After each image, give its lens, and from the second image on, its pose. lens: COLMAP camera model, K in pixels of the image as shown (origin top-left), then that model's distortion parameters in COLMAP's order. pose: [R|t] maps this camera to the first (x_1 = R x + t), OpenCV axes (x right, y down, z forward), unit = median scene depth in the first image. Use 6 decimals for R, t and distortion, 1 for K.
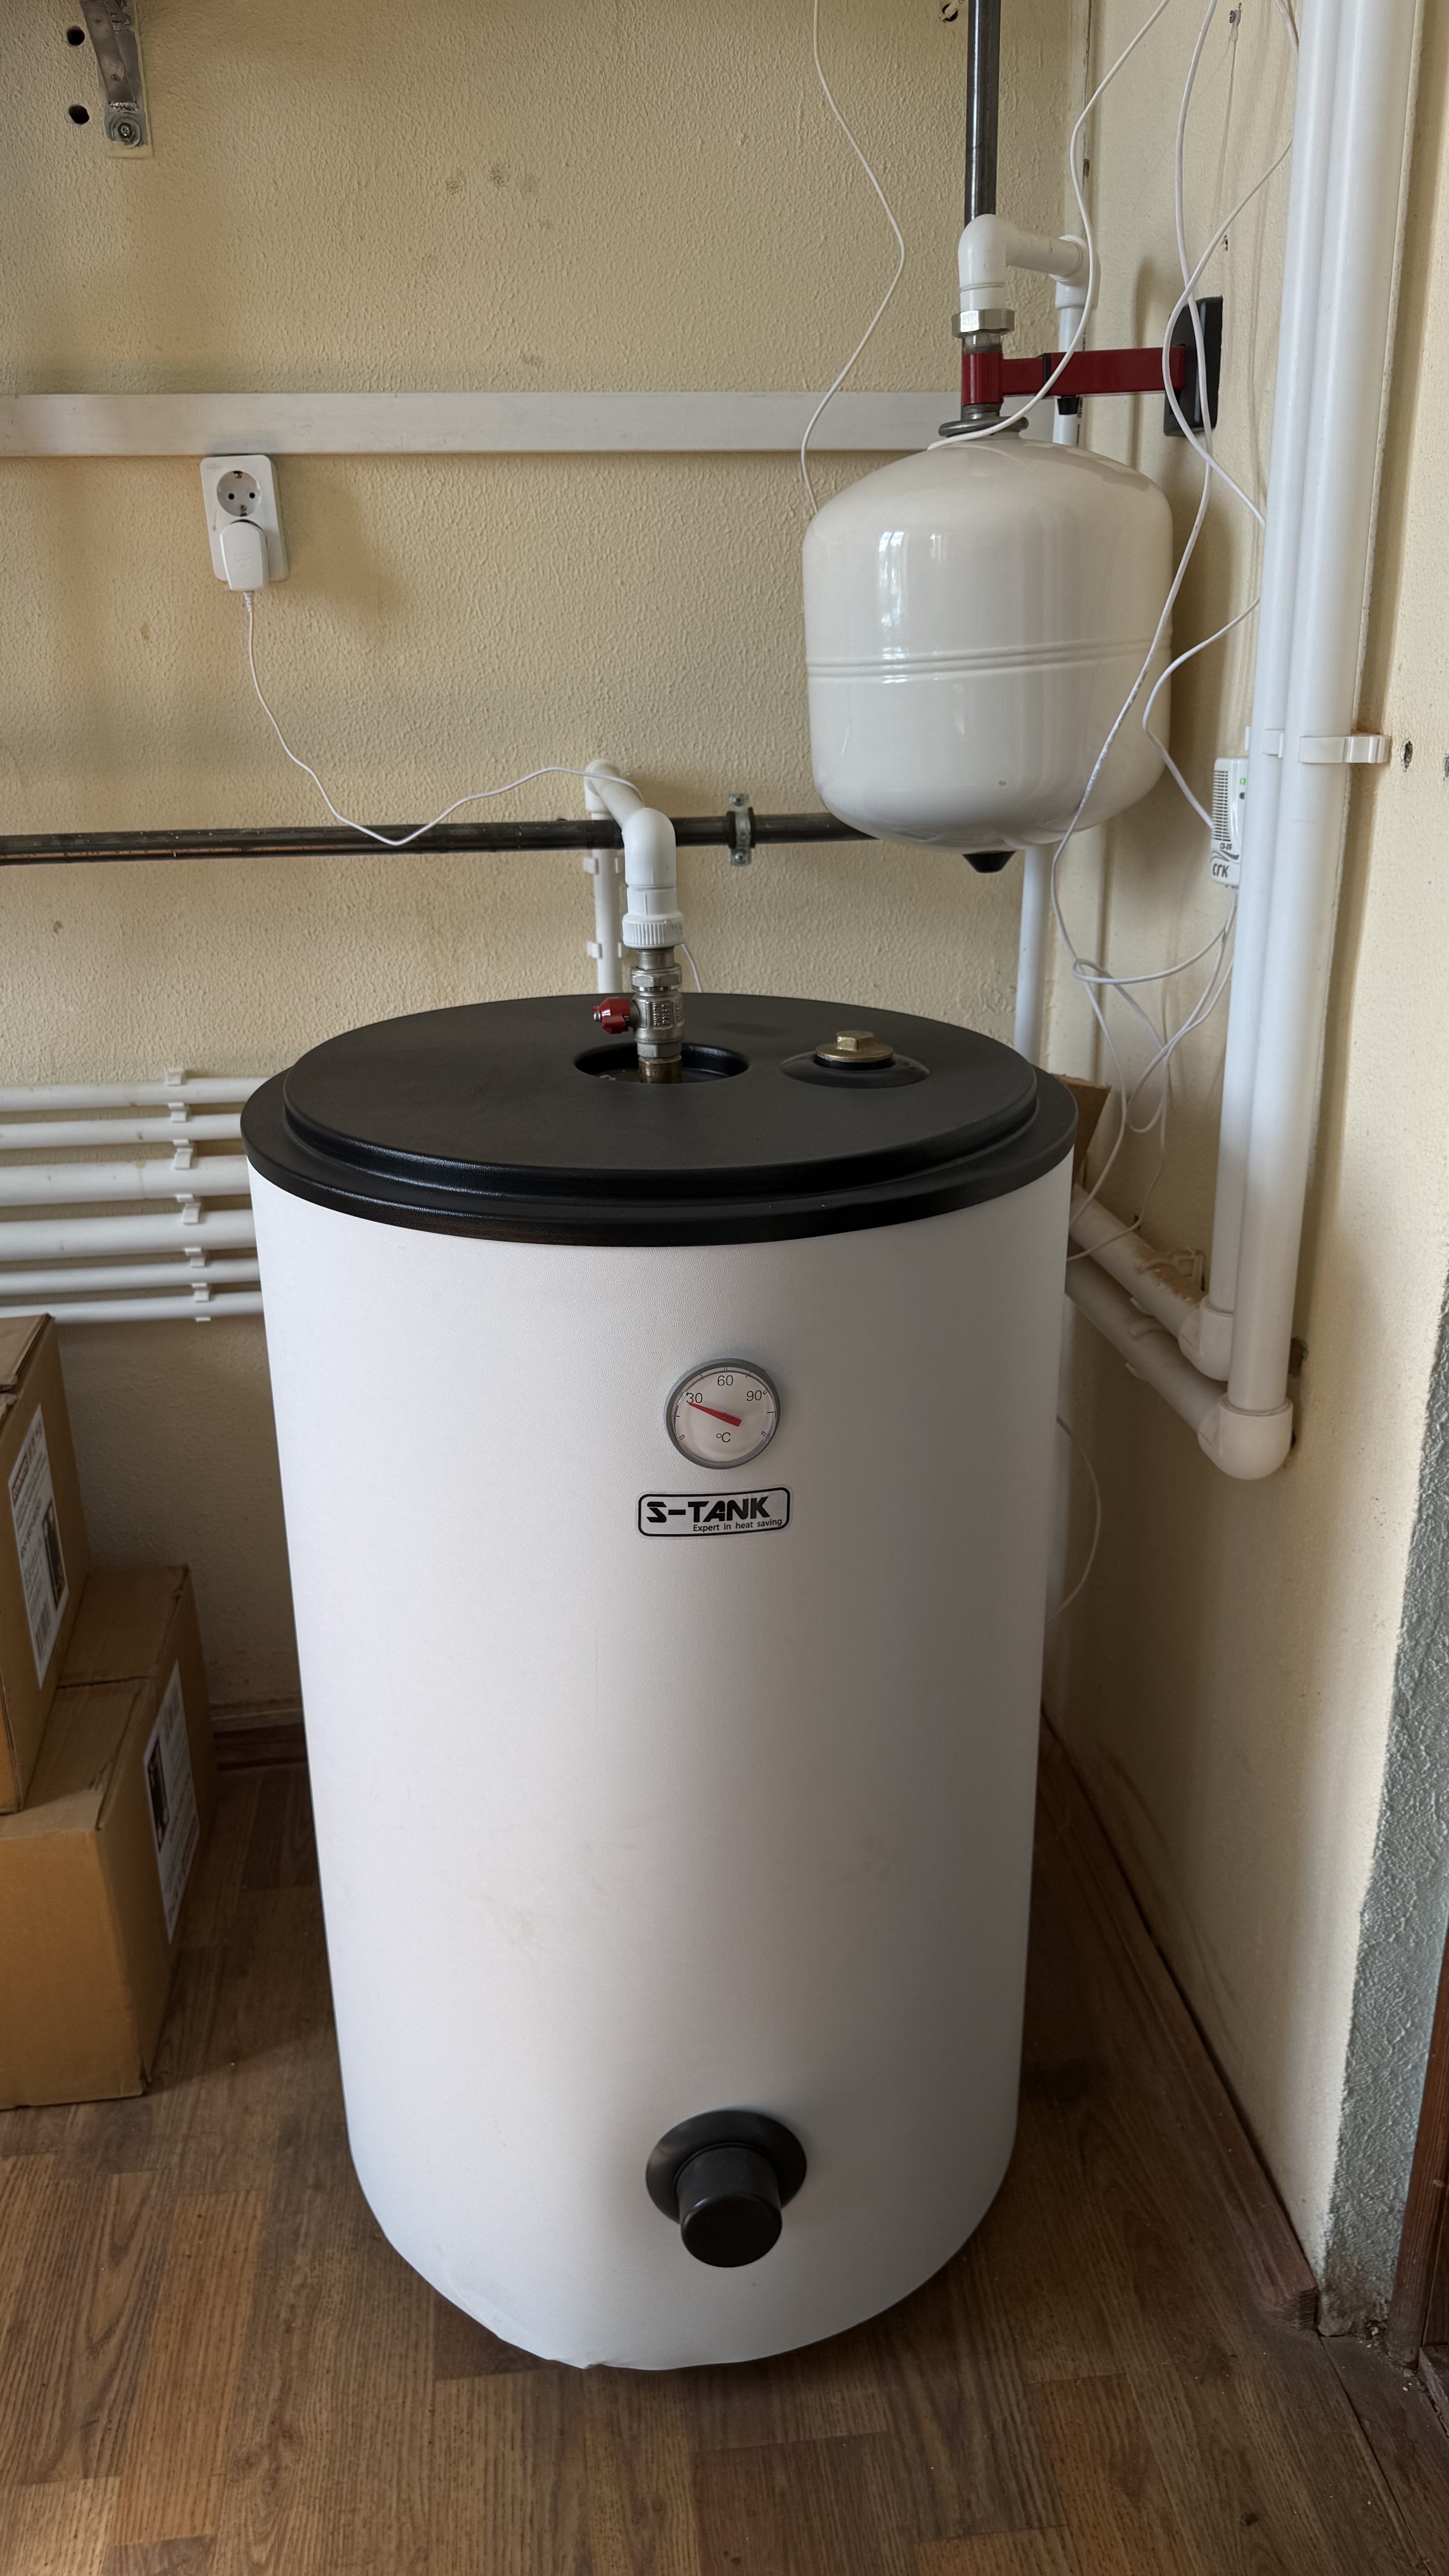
lens RADIAL K [[1768.9, 0, 724.5], [0, 1768.9, 1288.0], [0, 0, 1]] dist [0.097080, -0.121305]
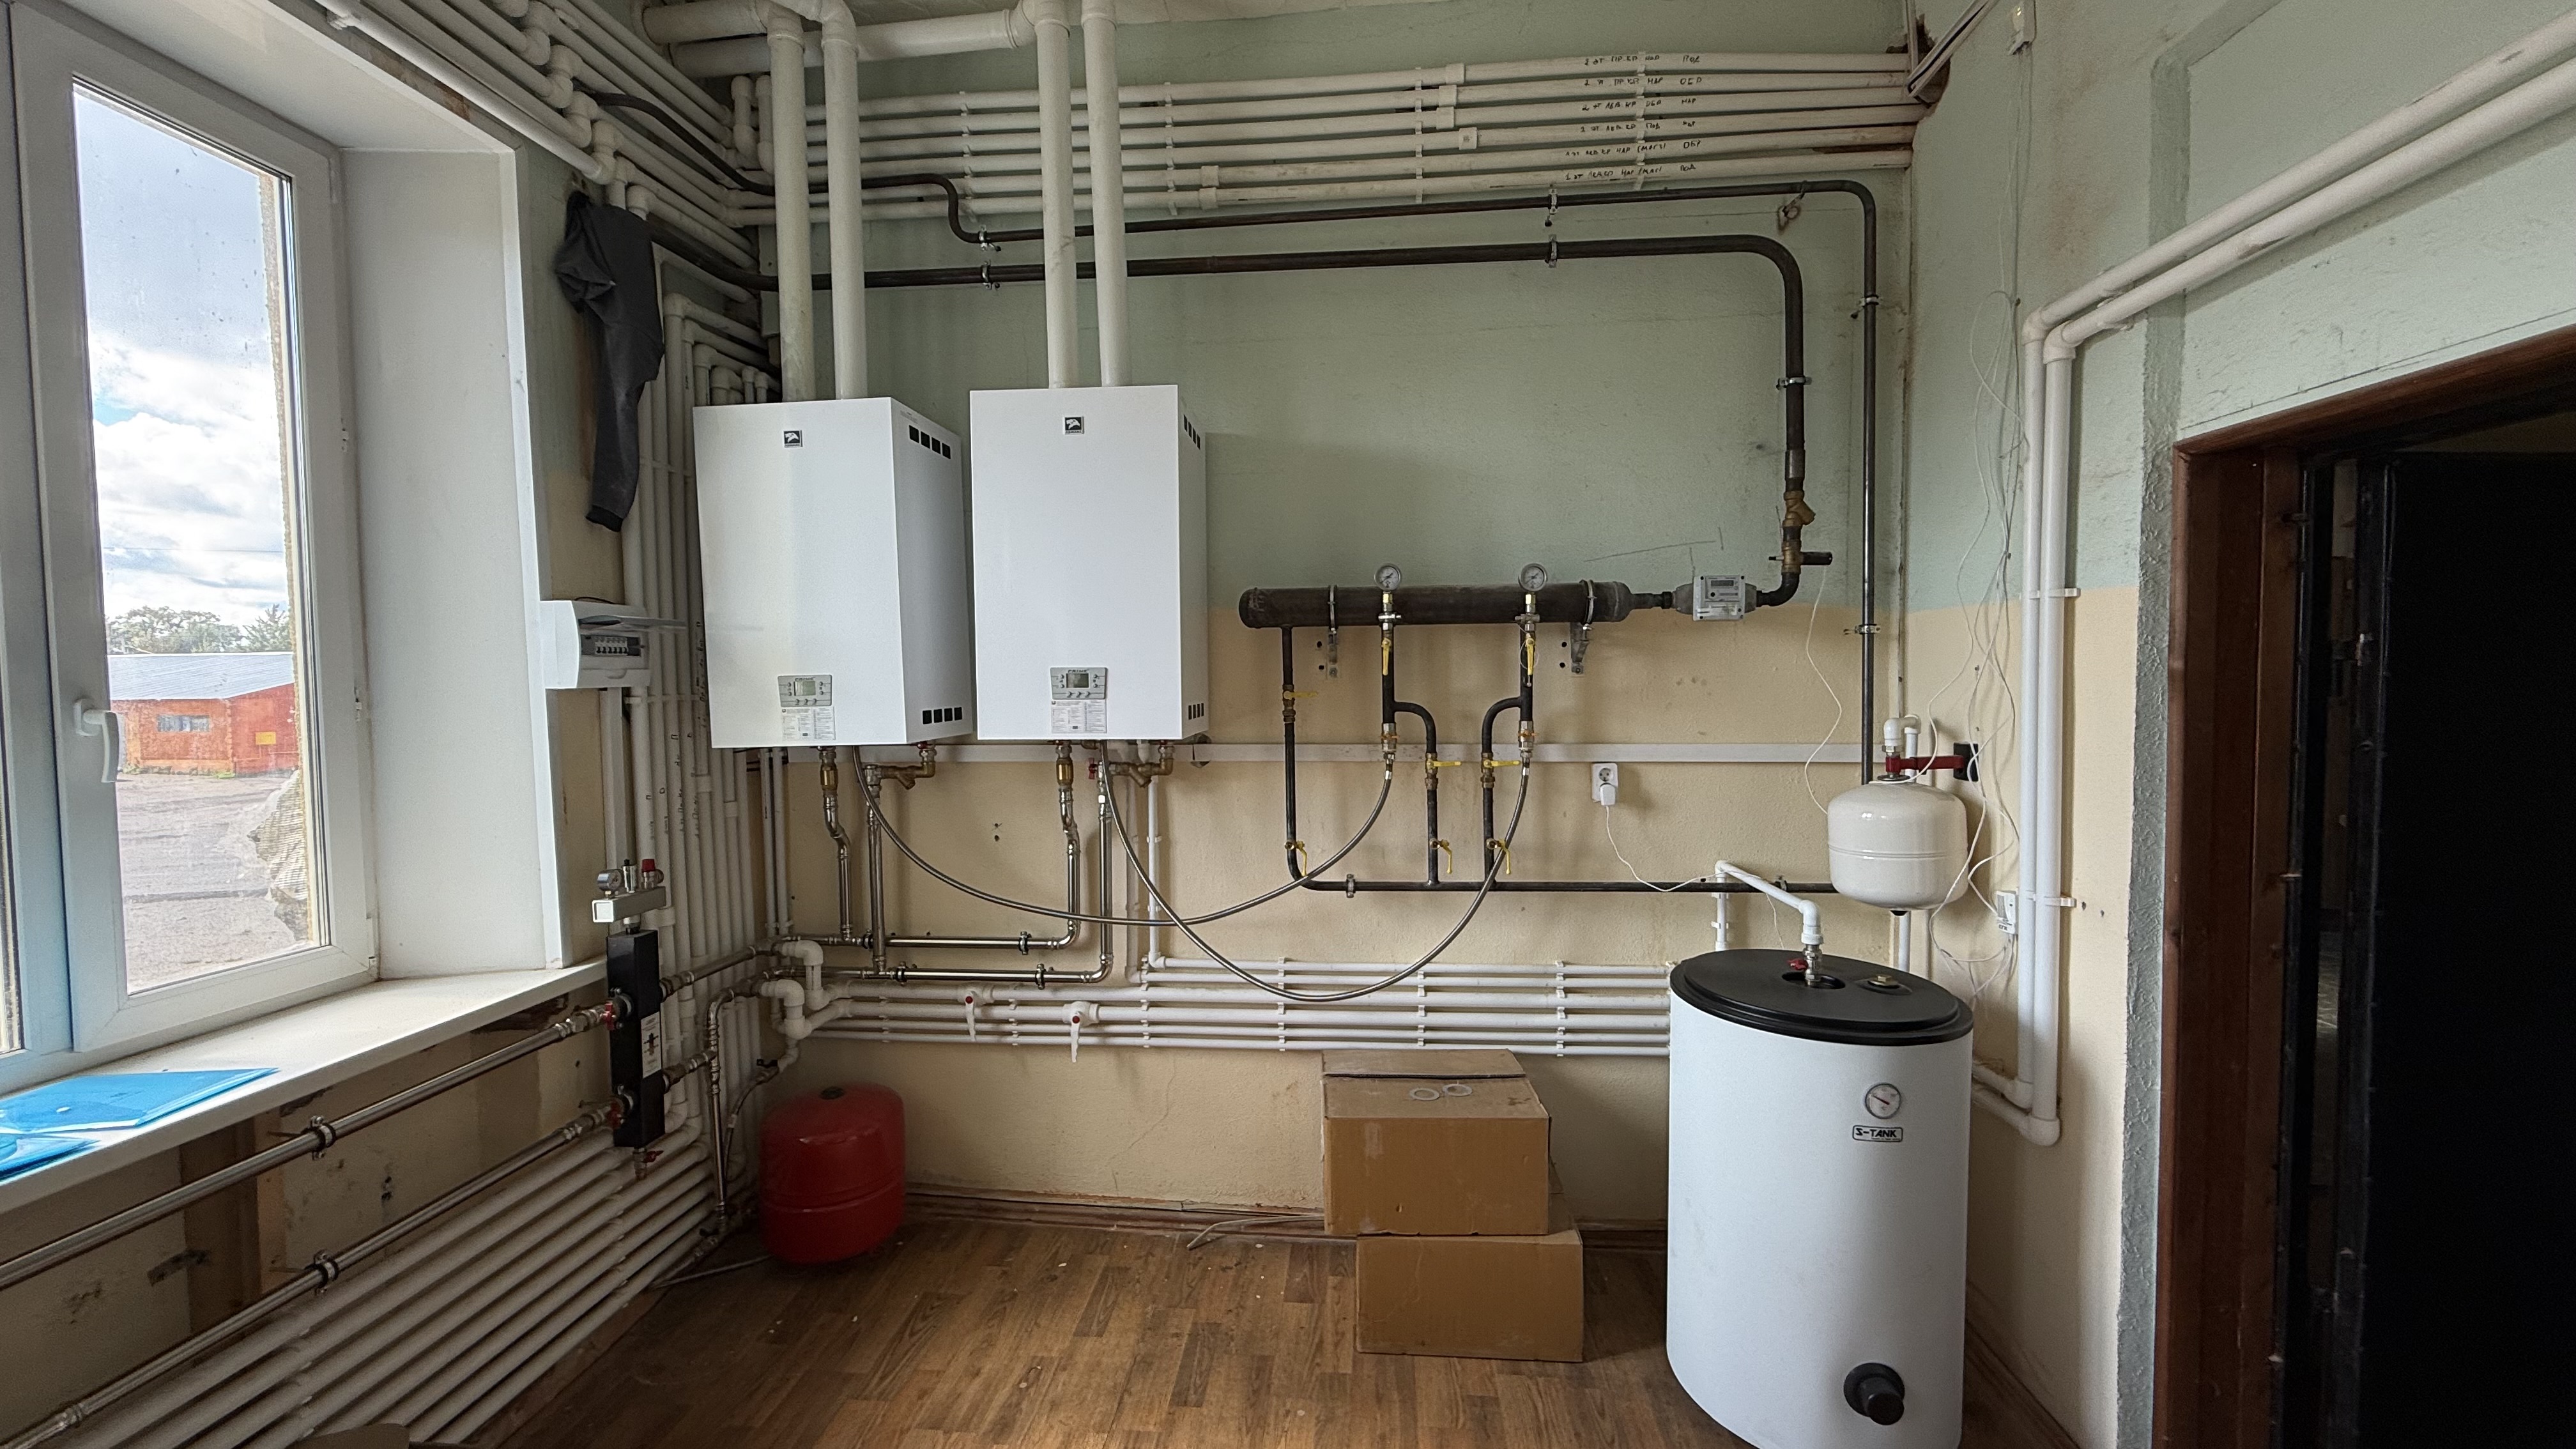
lens RADIAL K [[1004.6, 0, 1292.0], [0, 1004.6, 731.6], [0, 0, 1]] dist [0.000420, -0.000036]
pose [[0.980487, 0.018853, -0.195680, -0.563550], [-0.077015, 0.952664, -0.294110, 0.040878], [0.180873, 0.303441, 0.935526, -0.883345]]
